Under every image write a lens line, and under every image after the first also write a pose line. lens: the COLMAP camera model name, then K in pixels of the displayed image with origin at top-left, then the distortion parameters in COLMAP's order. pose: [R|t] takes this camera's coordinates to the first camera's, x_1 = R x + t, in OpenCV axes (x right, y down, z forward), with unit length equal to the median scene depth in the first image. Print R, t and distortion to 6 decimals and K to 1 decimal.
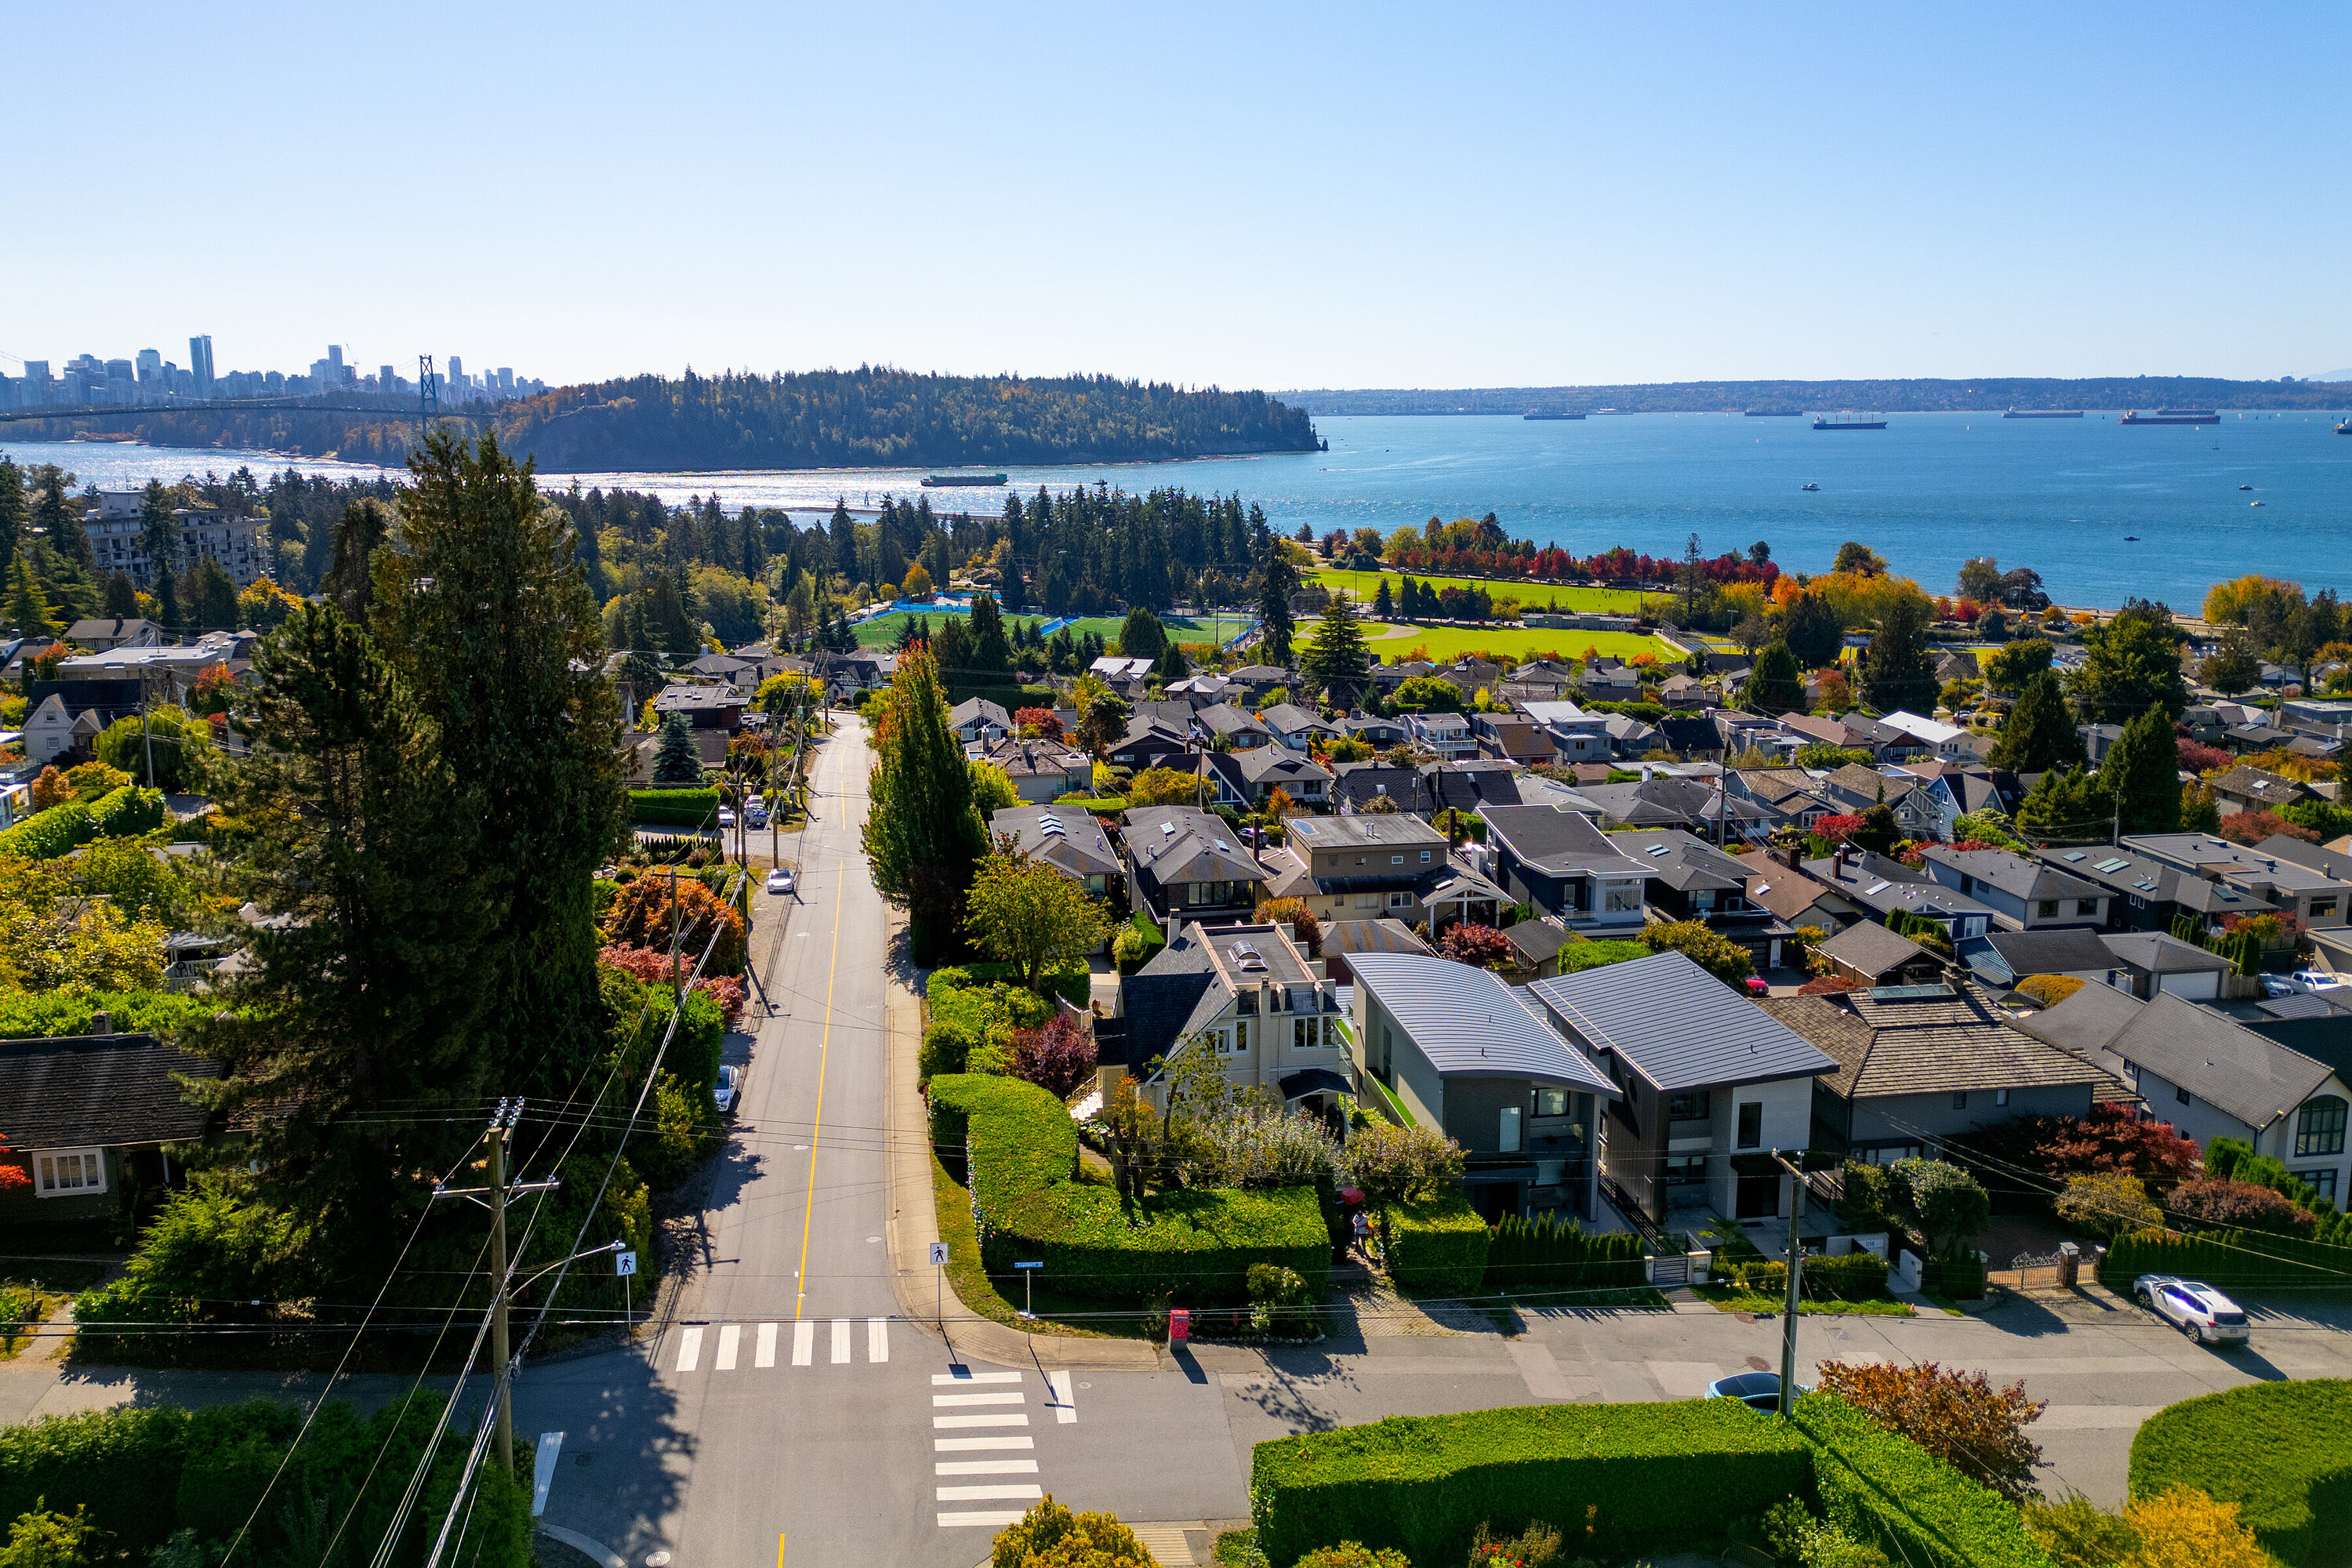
lens RADIAL K [[1658.7, 0, 1175.7], [0, 1658.7, 707.1], [0, 0, 1]] dist [0.082217, -0.080186]
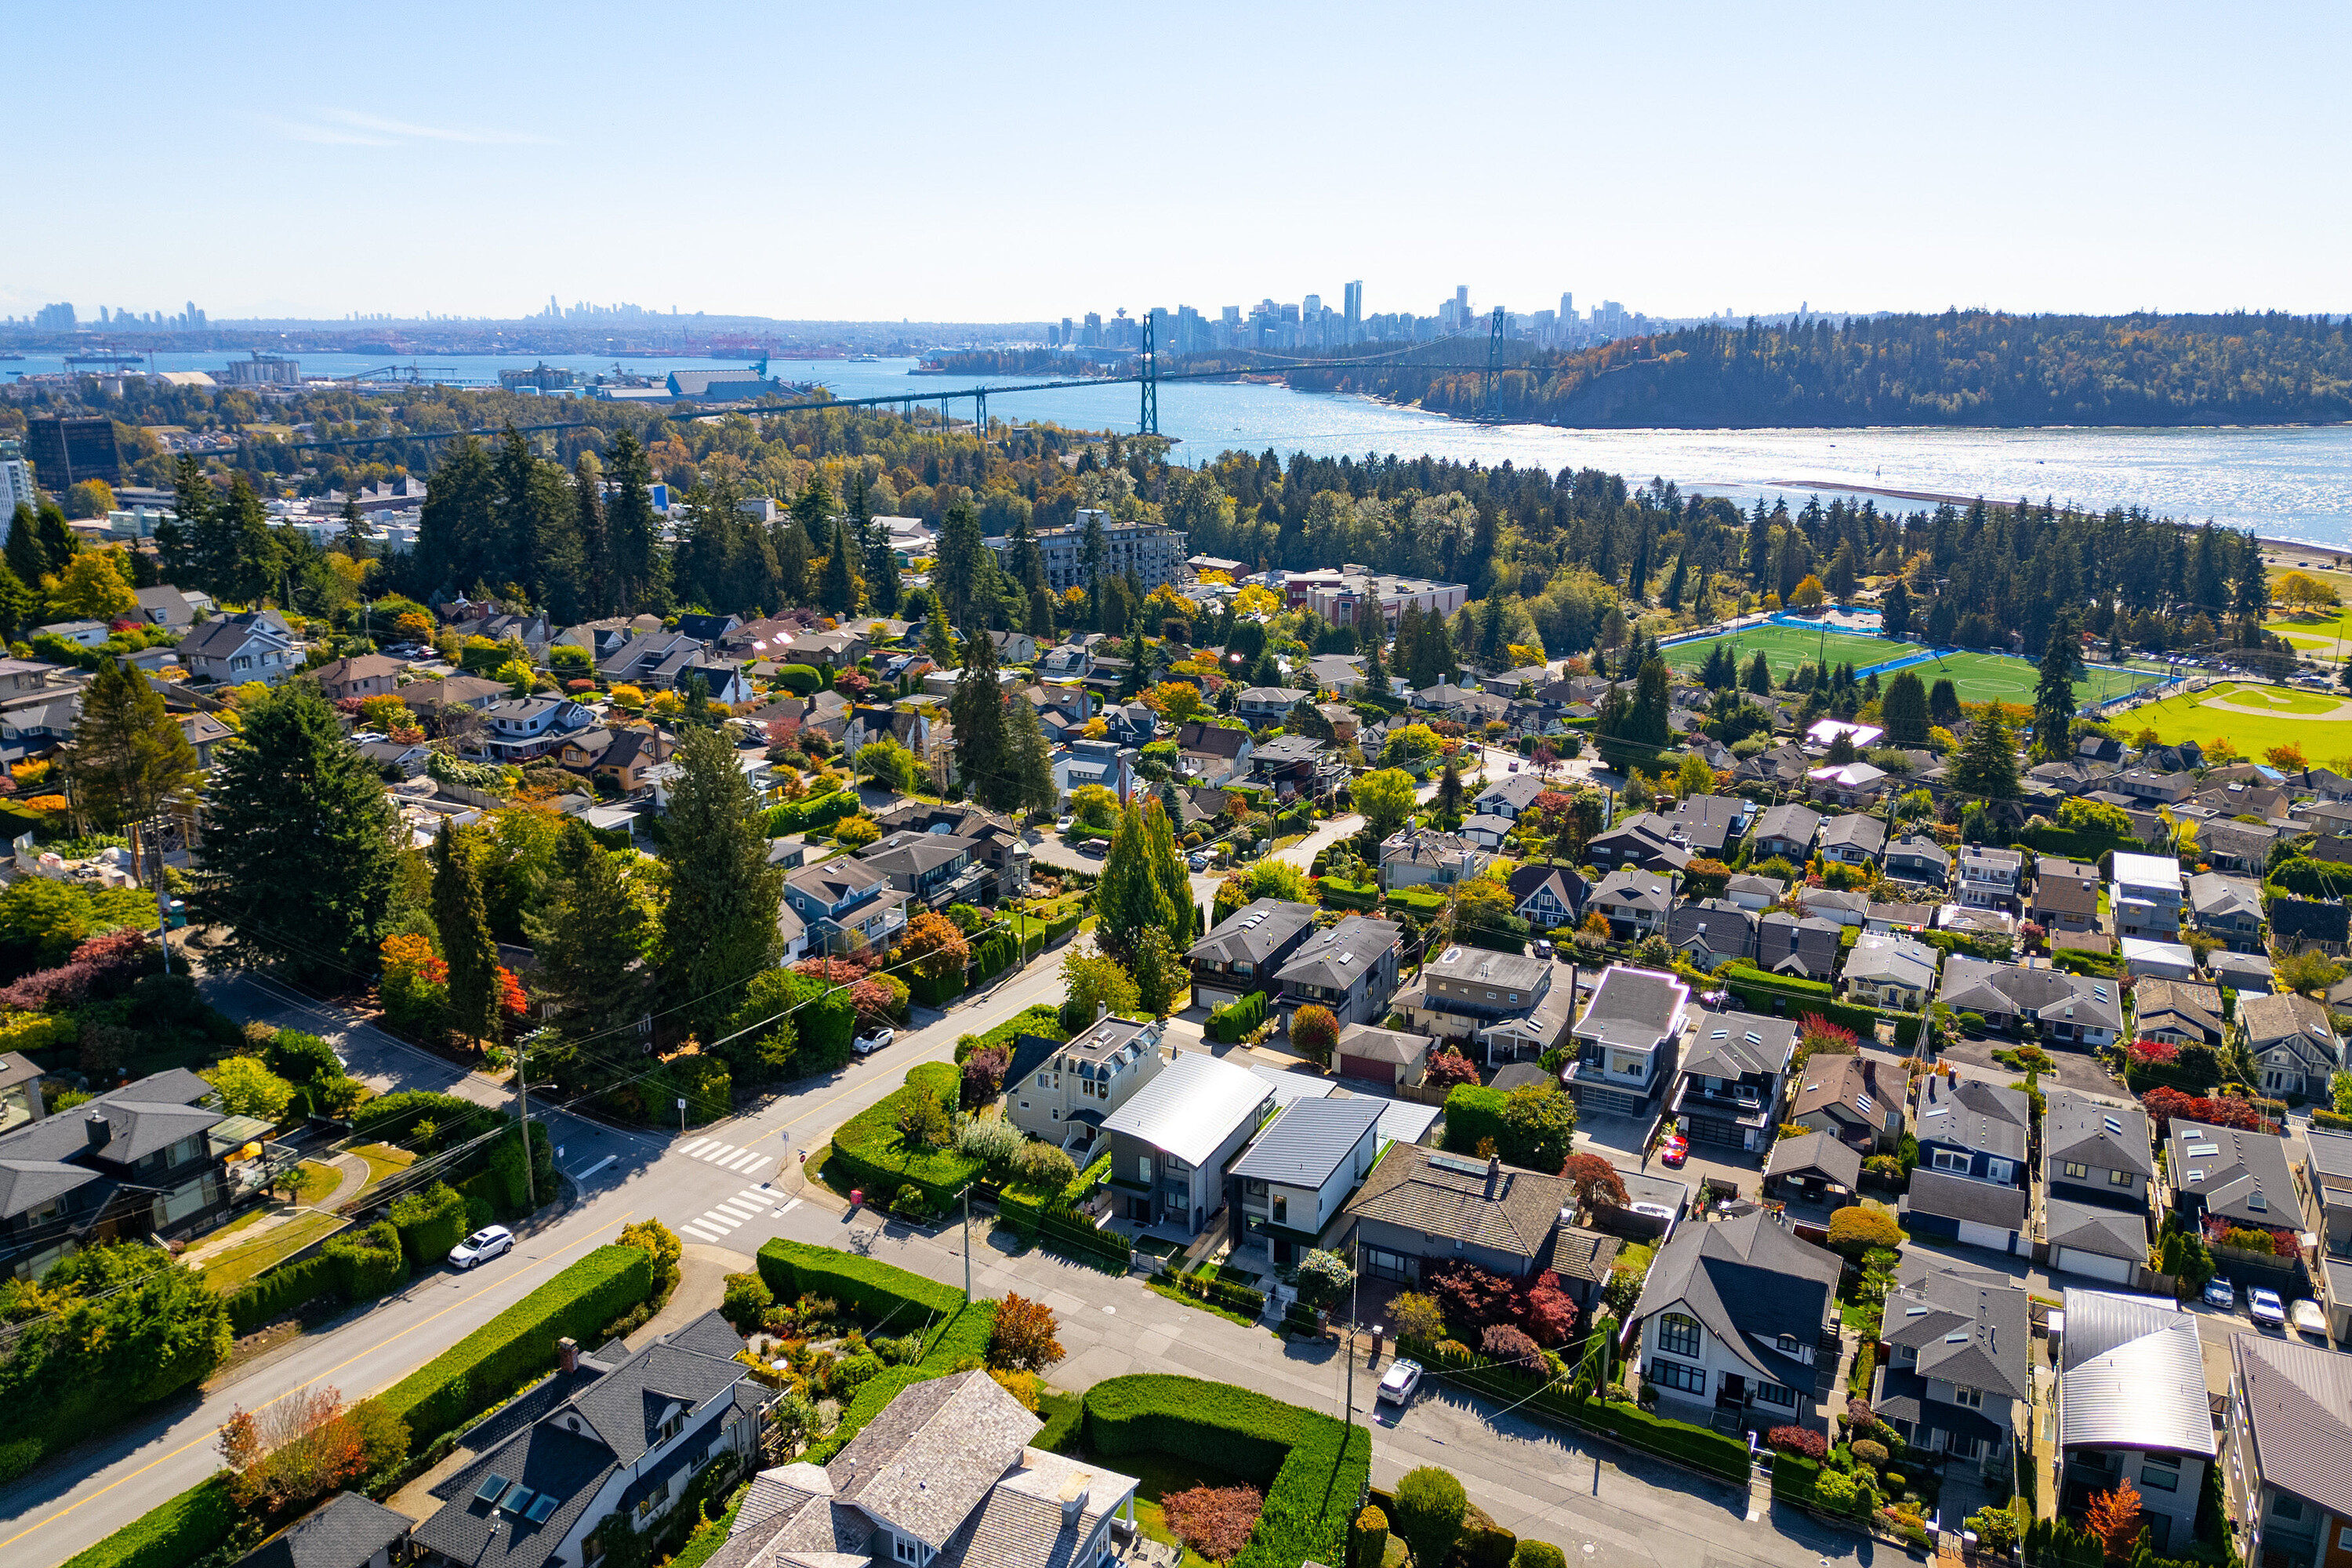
lens RADIAL K [[1719.8, 0, 1176.0], [0, 1719.8, 784.0], [0, 0, 1]] dist [0.097778, -0.125215]
pose [[0.808414, 0.149220, -0.569386, 0.273565], [-0.102793, 0.988258, 0.113049, -0.080585], [0.579569, -0.032862, 0.814260, -0.099527]]
